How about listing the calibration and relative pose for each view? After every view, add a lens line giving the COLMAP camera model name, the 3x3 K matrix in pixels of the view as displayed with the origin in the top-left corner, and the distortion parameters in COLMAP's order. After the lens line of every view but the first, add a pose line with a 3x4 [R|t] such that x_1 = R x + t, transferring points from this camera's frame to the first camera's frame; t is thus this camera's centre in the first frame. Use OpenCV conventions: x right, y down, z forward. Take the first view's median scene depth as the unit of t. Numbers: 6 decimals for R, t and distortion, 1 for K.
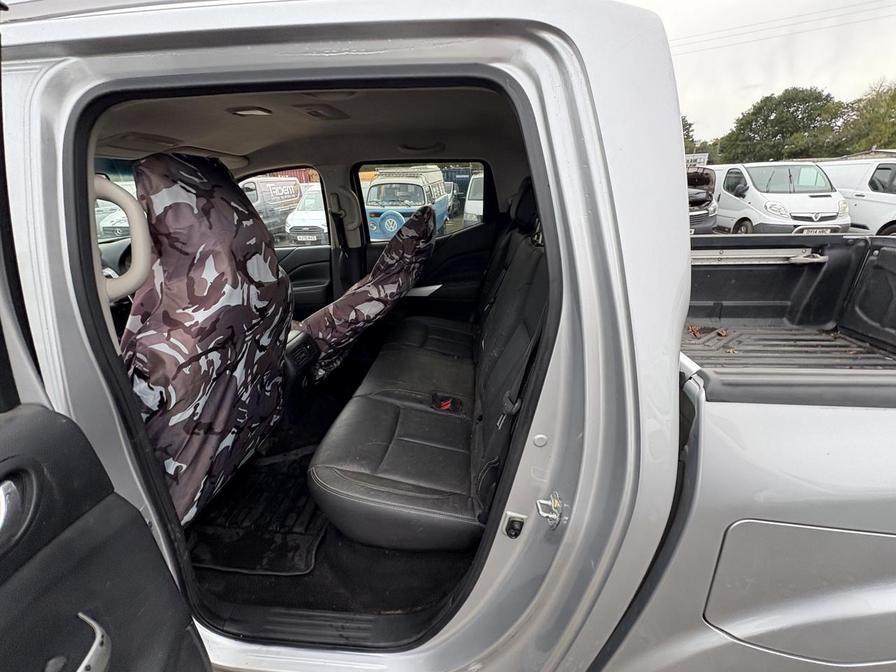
lens RADIAL K [[357.2, 0, 450.3], [0, 357.2, 336.7], [0, 0, 1]] dist [0.004588, -0.001371]
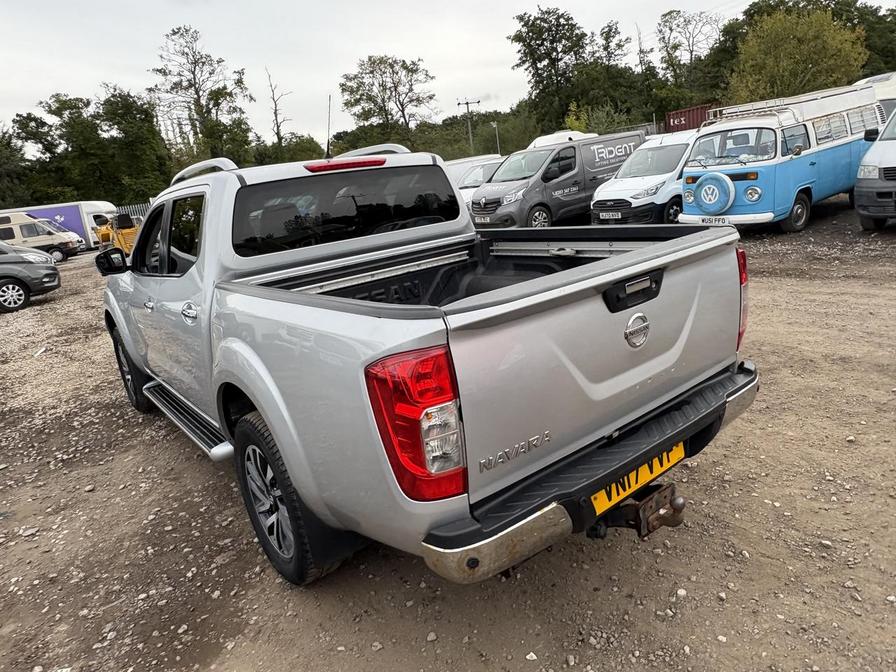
lens RADIAL K [[604.5, 0, 454.7], [0, 604.5, 333.0], [0, 0, 1]] dist [-0.004543, 0.008425]
pose [[0.669902, 0.123987, -0.732023, 1.521207], [-0.170276, 0.985334, 0.011065, 0.032885], [0.722660, 0.117234, 0.681190, -0.286956]]
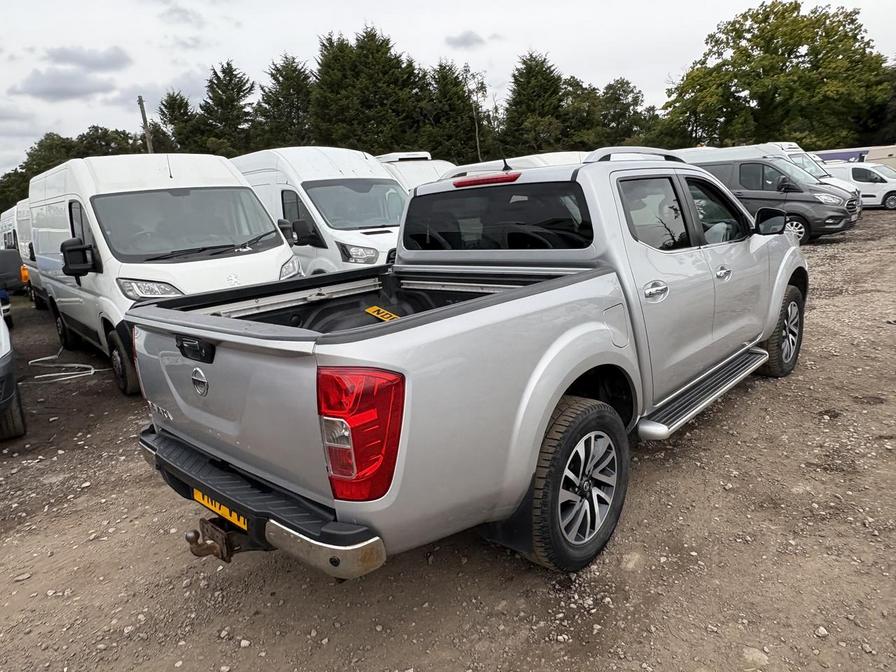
lens RADIAL K [[604.5, 0, 446.5], [0, 604.5, 341.8], [0, 0, 1]] dist [-0.004543, 0.008425]
pose [[-0.626010, 0.243541, -0.740810, 1.529752], [-0.202128, 0.866839, 0.455779, -0.659065], [0.753164, 0.435061, -0.493423, 1.400765]]
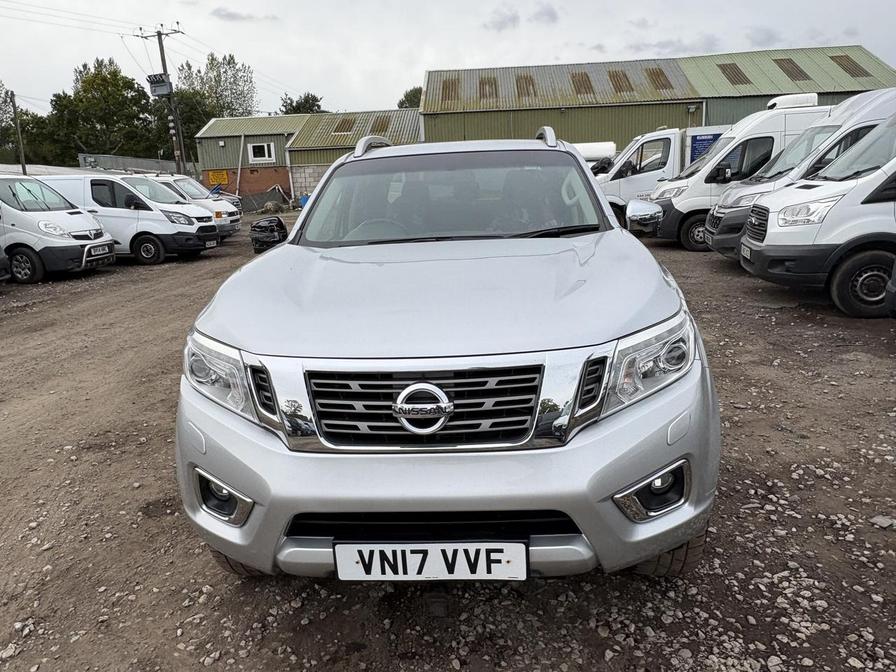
lens RADIAL K [[646.0, 0, 452.3], [0, 646.0, 343.0], [0, 0, 1]] dist [0.000763, 0.002114]
pose [[-0.008749, -0.224855, 0.974353, -2.293921], [0.415114, 0.885647, 0.208111, -0.234189], [-0.909727, 0.406289, 0.085592, 0.639920]]
